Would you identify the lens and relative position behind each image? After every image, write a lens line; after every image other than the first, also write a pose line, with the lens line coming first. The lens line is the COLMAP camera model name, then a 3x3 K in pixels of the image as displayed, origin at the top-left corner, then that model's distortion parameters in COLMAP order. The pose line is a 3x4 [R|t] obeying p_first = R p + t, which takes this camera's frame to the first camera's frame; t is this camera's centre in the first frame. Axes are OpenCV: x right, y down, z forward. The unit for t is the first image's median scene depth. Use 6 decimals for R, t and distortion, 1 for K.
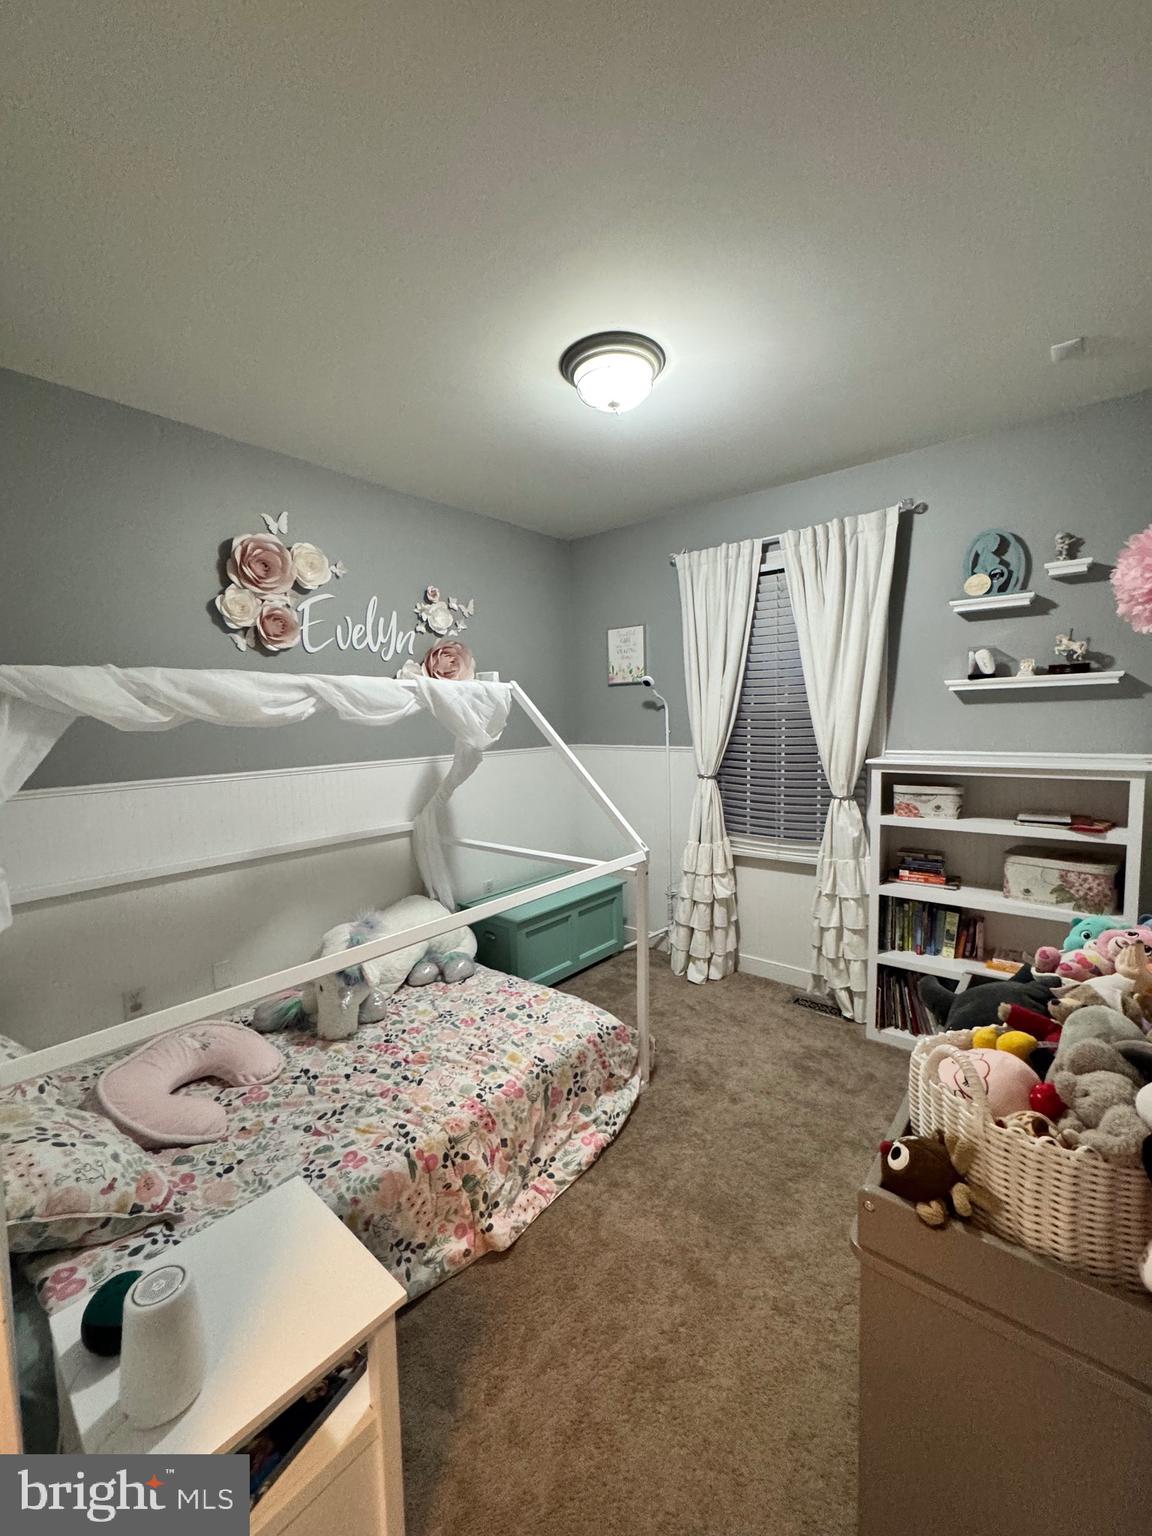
lens RADIAL K [[614.2, 0, 576.0], [0, 614.2, 767.7], [0, 0, 1]] dist [-0.000541, 0.000665]
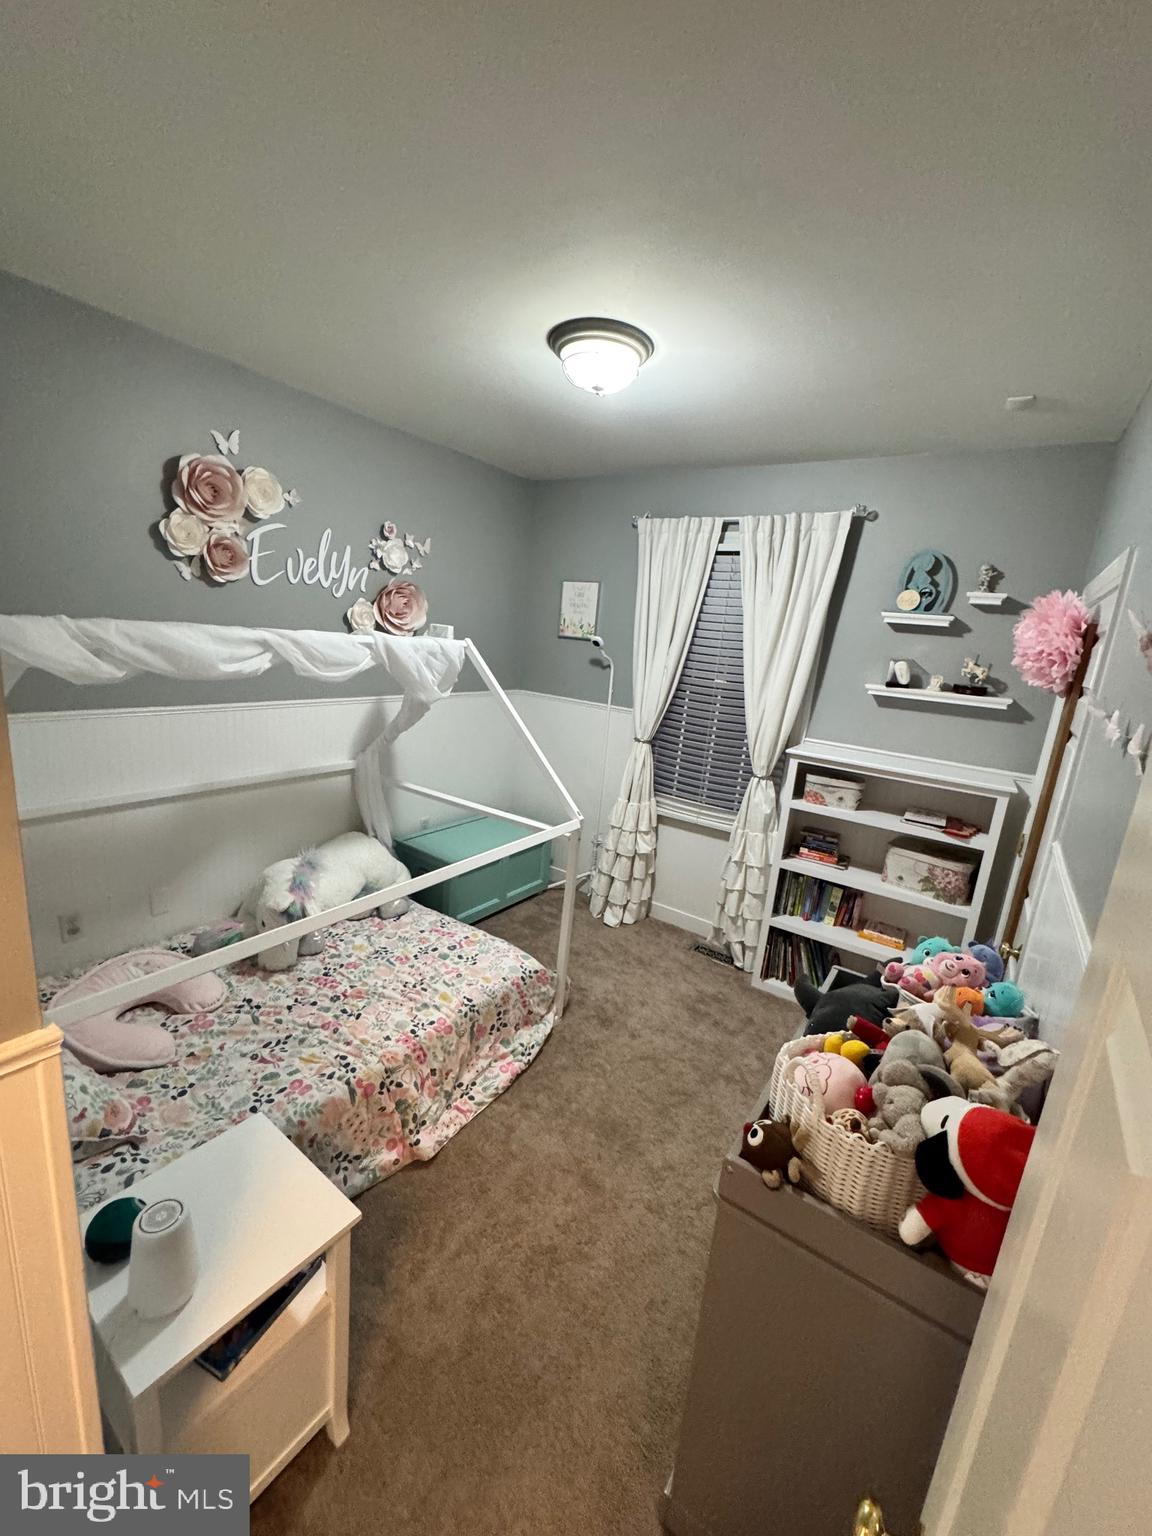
lens RADIAL K [[614.2, 0, 575.7], [0, 614.2, 768.9], [0, 0, 1]] dist [-0.000541, 0.000665]
pose [[0.989180, 0.088570, 0.116950, -0.030157], [-0.104006, 0.985608, 0.133266, -0.097241], [-0.103464, -0.143988, 0.984156, -0.054137]]
